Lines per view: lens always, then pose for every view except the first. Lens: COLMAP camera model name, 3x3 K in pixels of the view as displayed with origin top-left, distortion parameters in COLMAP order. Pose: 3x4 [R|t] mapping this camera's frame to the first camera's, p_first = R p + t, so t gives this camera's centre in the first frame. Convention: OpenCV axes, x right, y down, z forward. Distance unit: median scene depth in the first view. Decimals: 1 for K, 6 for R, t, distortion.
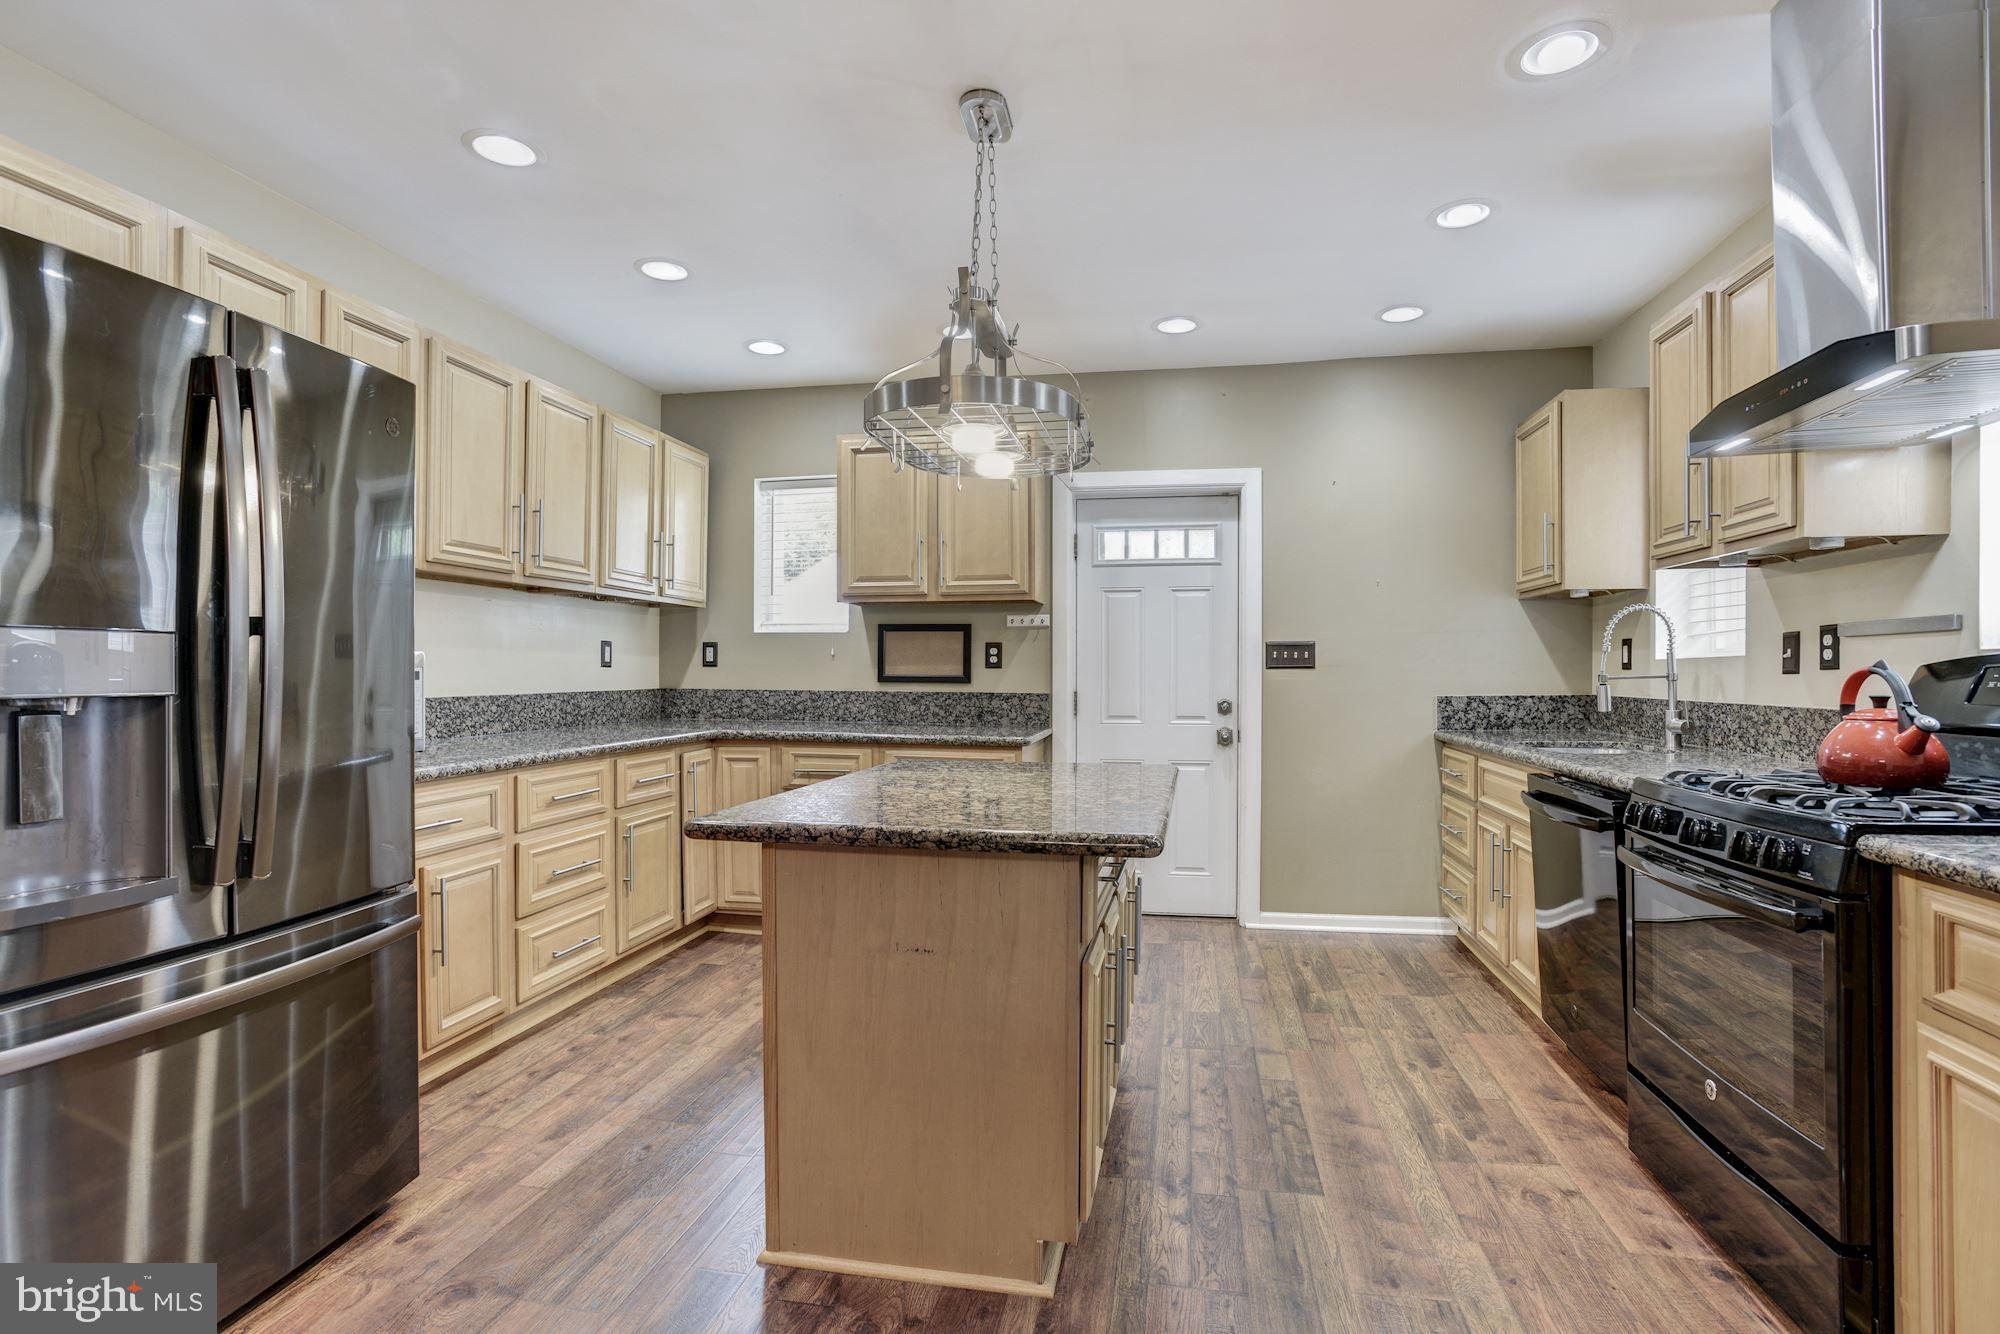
lens RADIAL K [[977.0, 0, 1019.8], [0, 977.0, 679.7], [0, 0, 1]] dist [-0.057936, 0.033815]
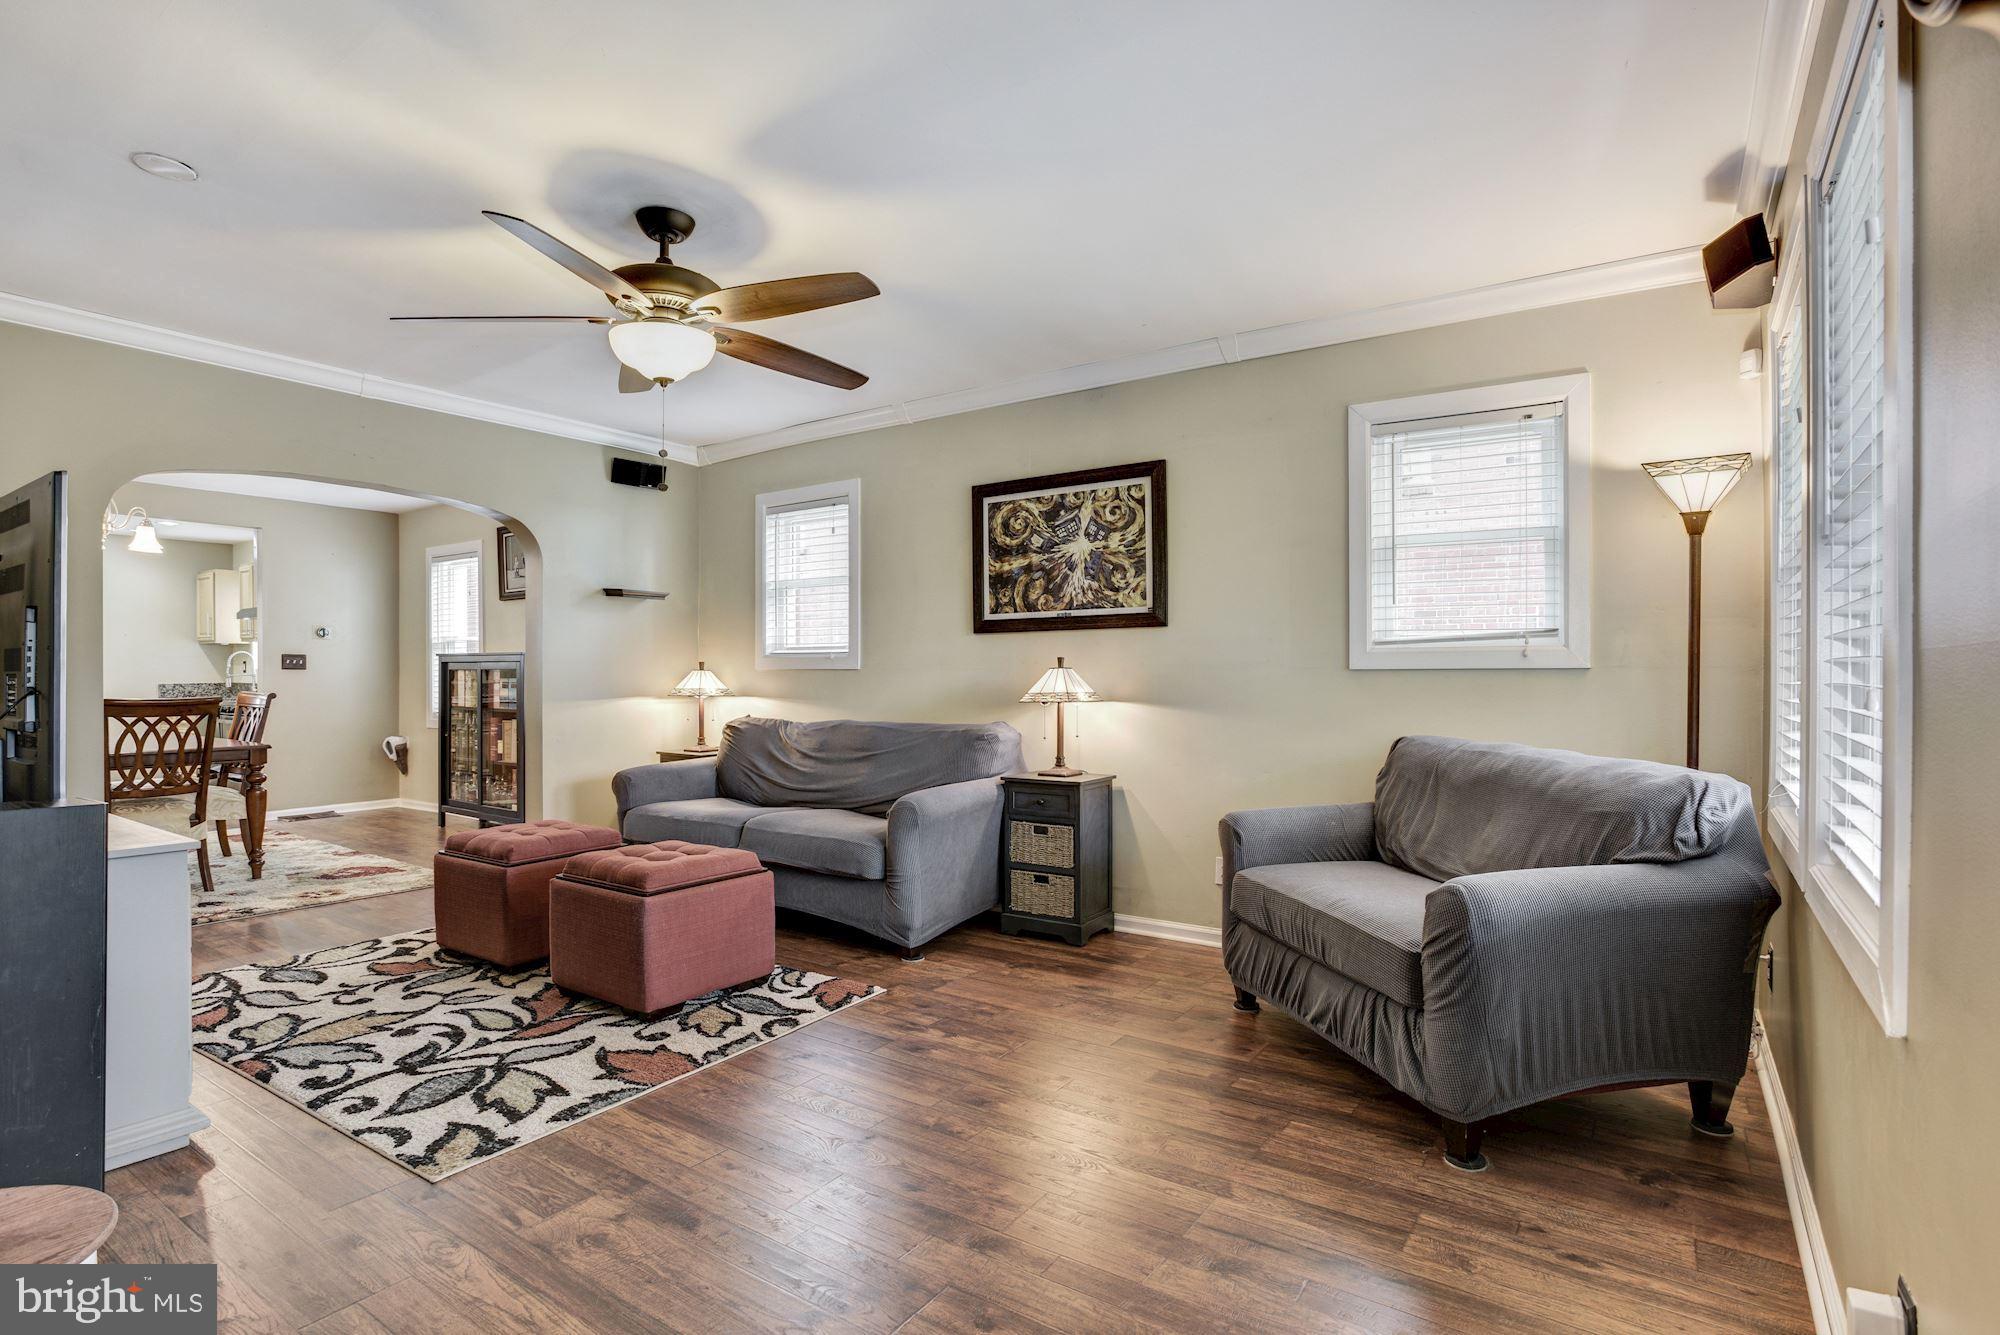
lens RADIAL K [[977.0, 0, 1019.8], [0, 977.0, 680.2], [0, 0, 1]] dist [-0.057936, 0.033815]
pose [[0.410284, -0.003688, 0.911950, -0.817619], [0.004728, 0.999987, 0.001917, 0.012503], [-0.911945, 0.003525, 0.410296, -1.858453]]
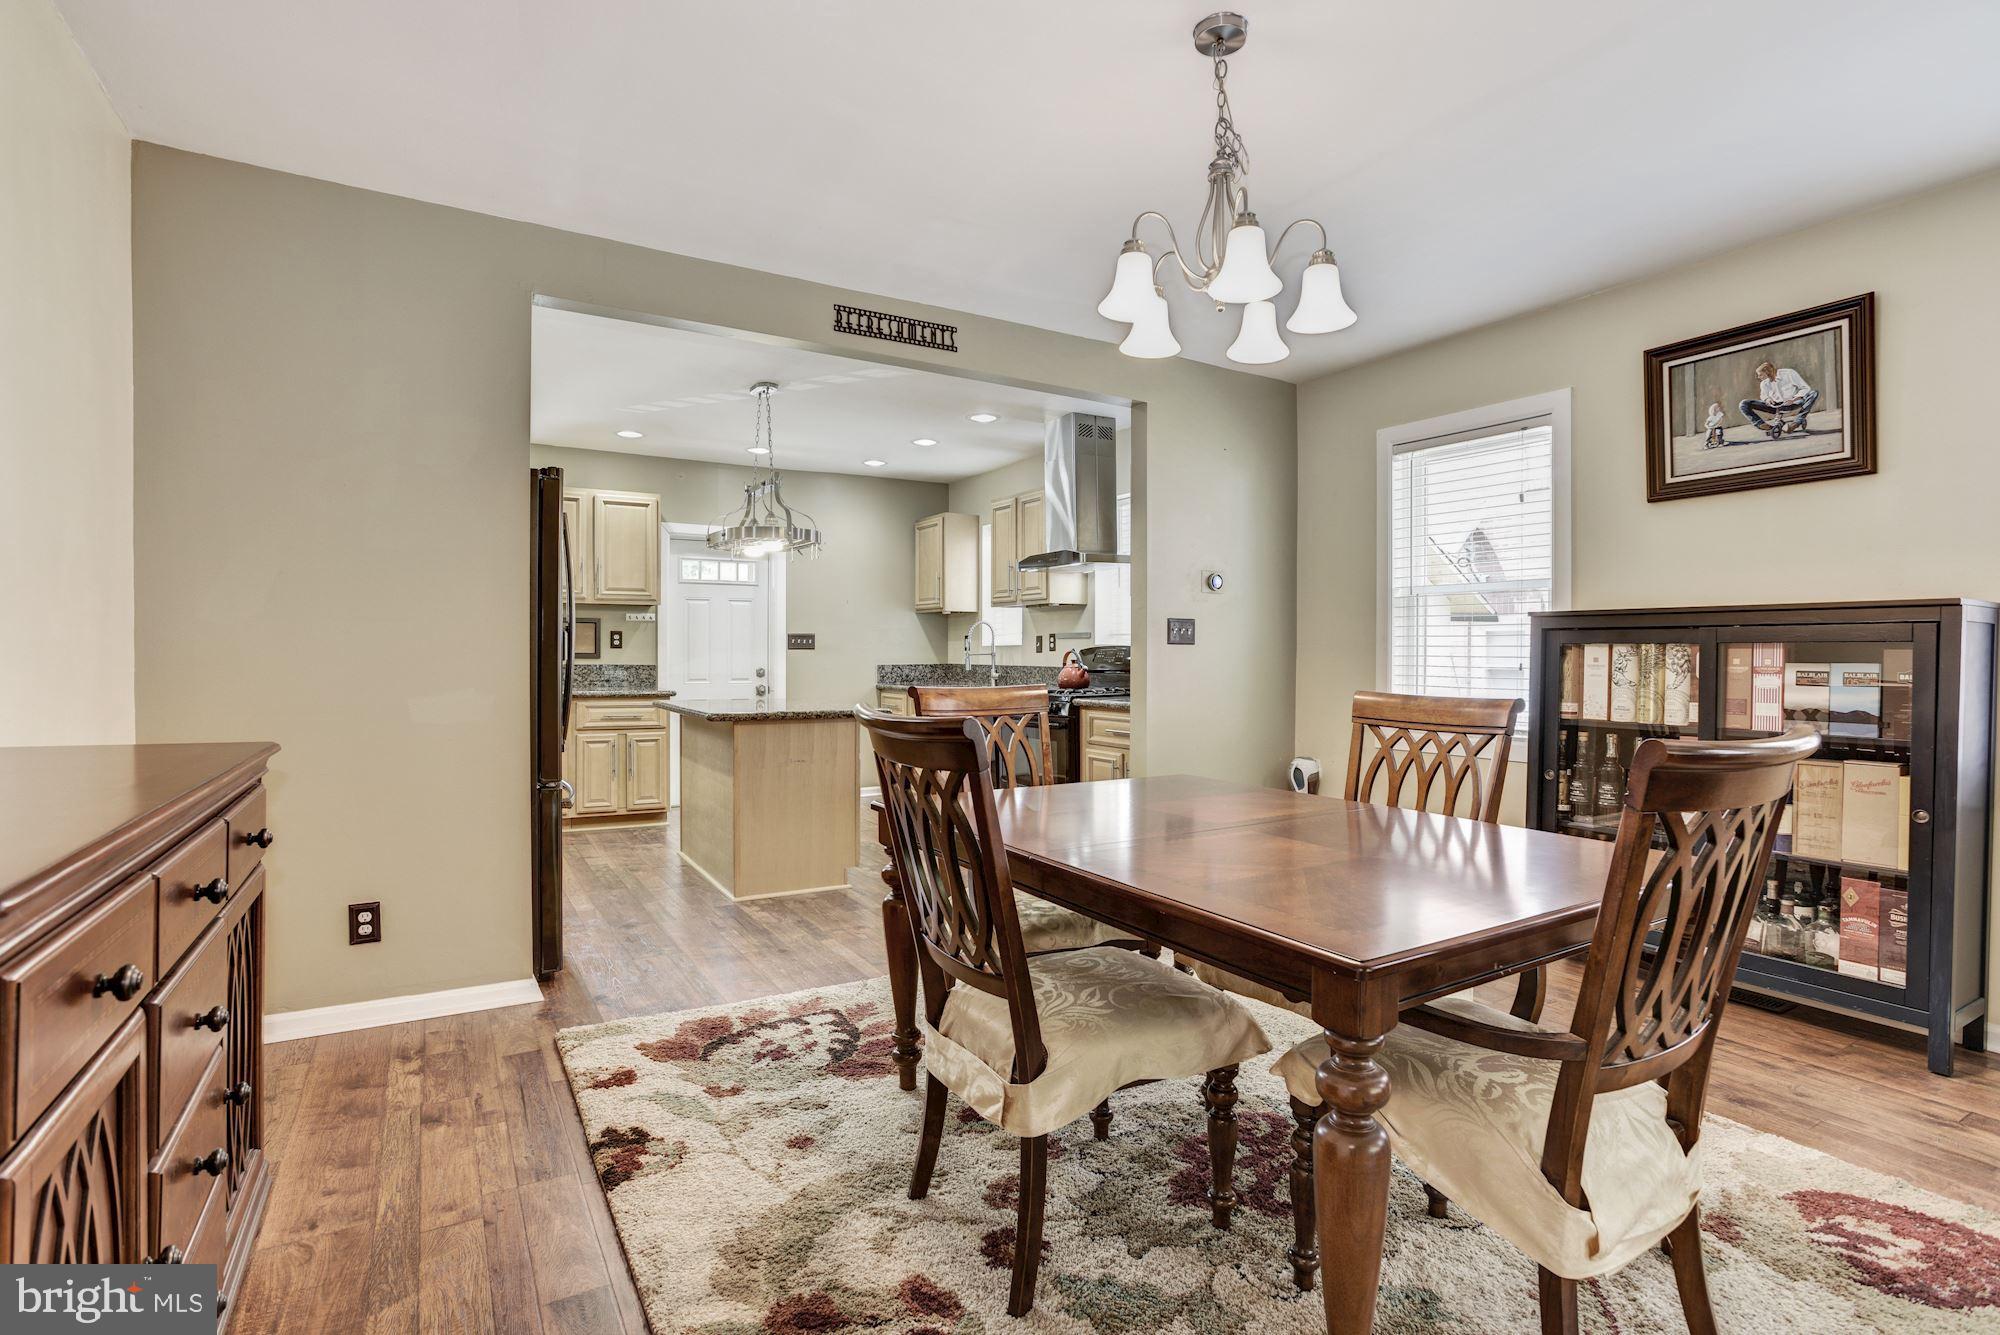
lens RADIAL K [[977.0, 0, 1019.8], [0, 977.0, 680.2], [0, 0, 1]] dist [-0.057936, 0.033815]
pose [[0.747366, -0.016798, 0.664201, -0.580626], [0.001672, 0.999725, 0.023402, 0.003494], [-0.664411, -0.016379, 0.747188, -0.546319]]
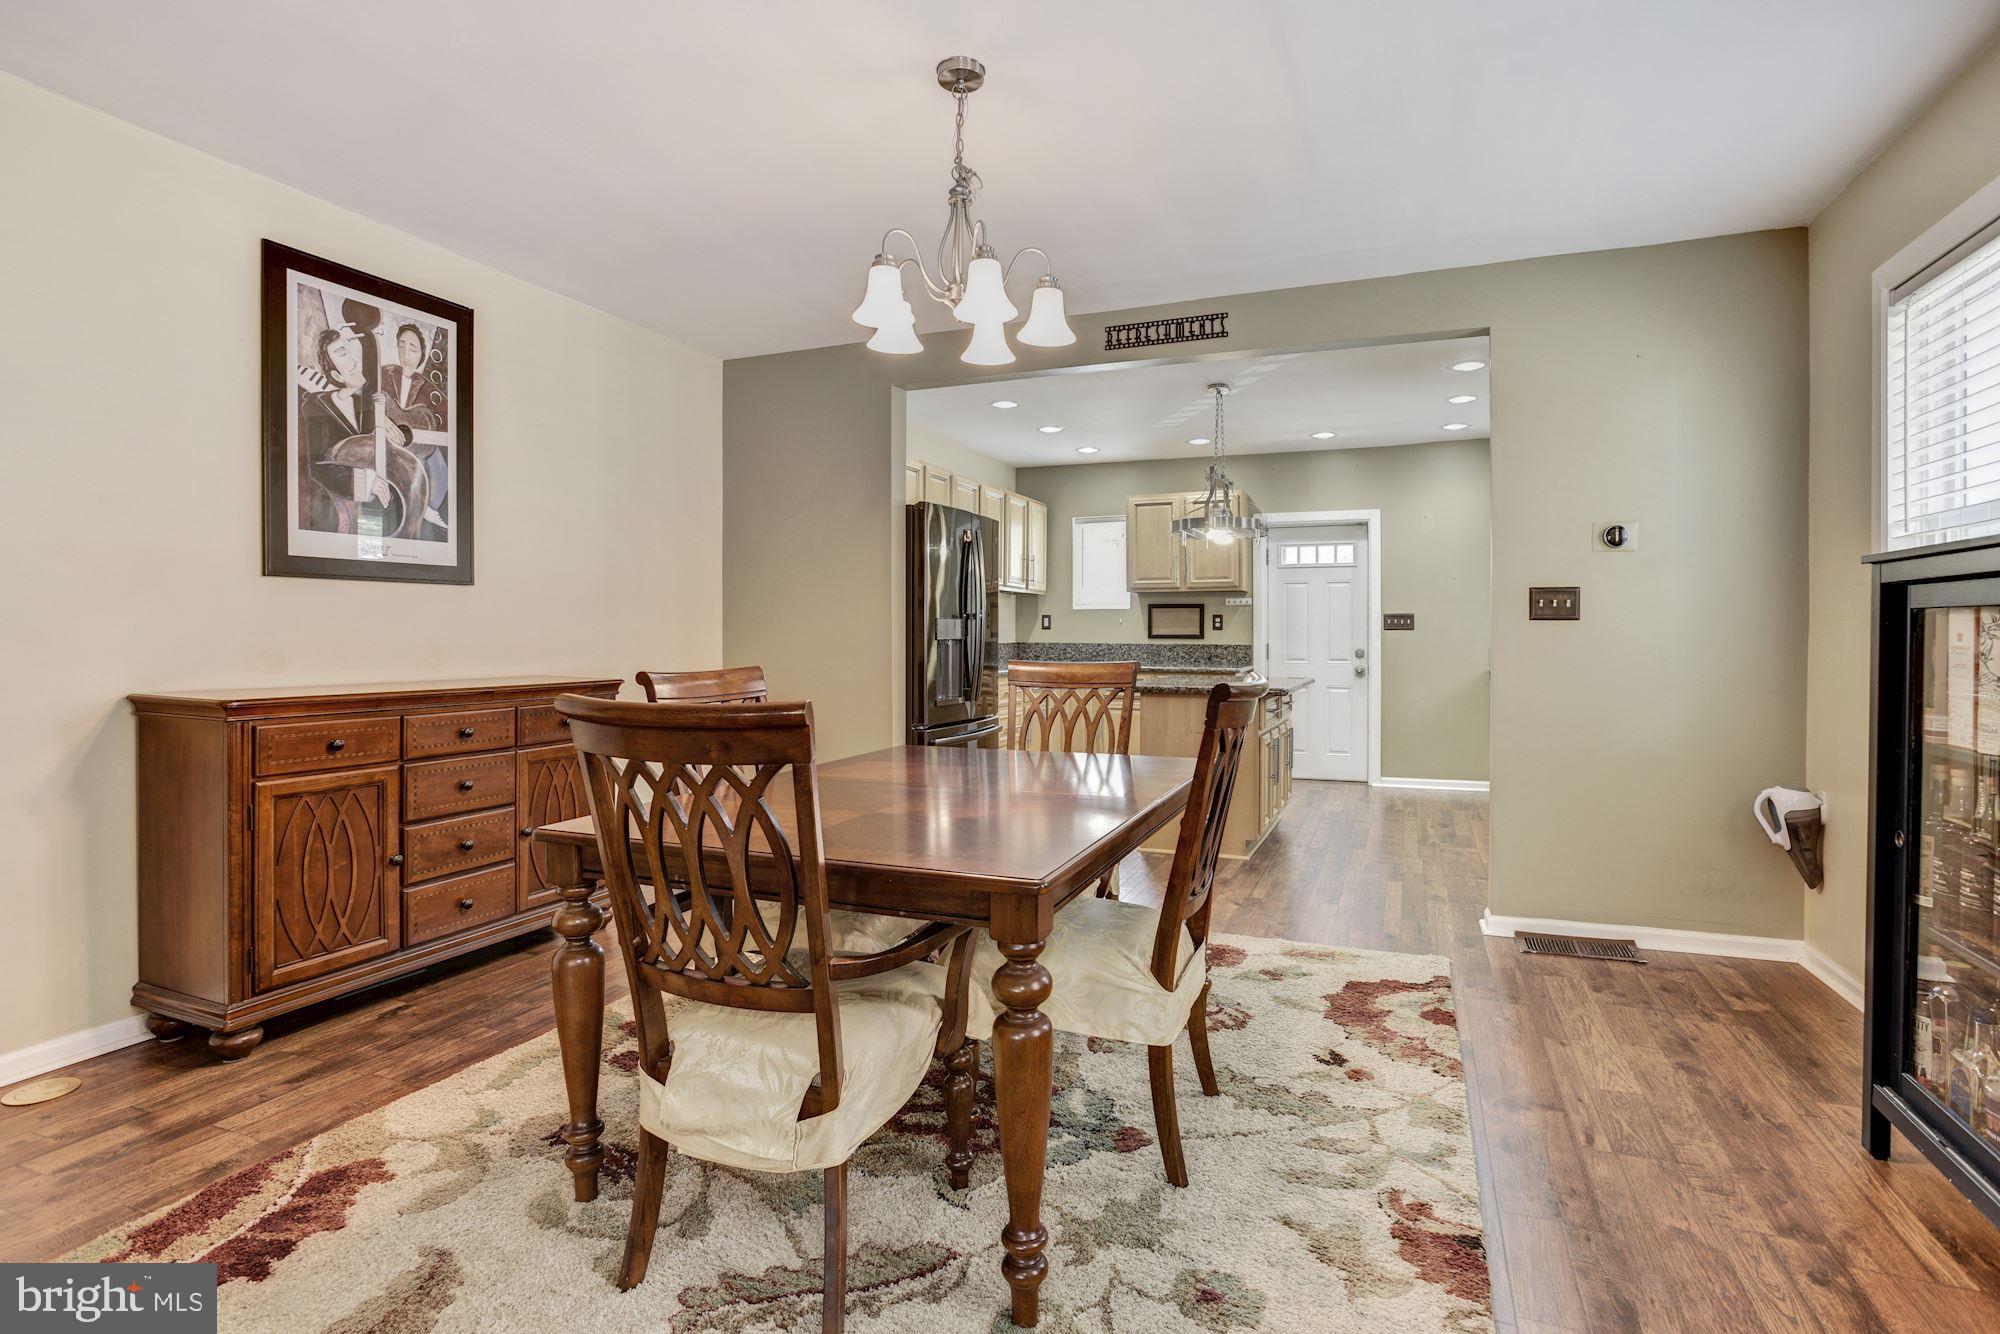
lens RADIAL K [[996.6, 0, 1012.7], [0, 996.6, 651.0], [0, 0, 1]] dist [-0.071968, 0.036205]
pose [[0.977145, 0.001473, -0.212569, -0.008115], [0.000720, 0.999947, 0.010238, 0.007096], [0.212572, -0.010157, 0.977093, -0.790239]]
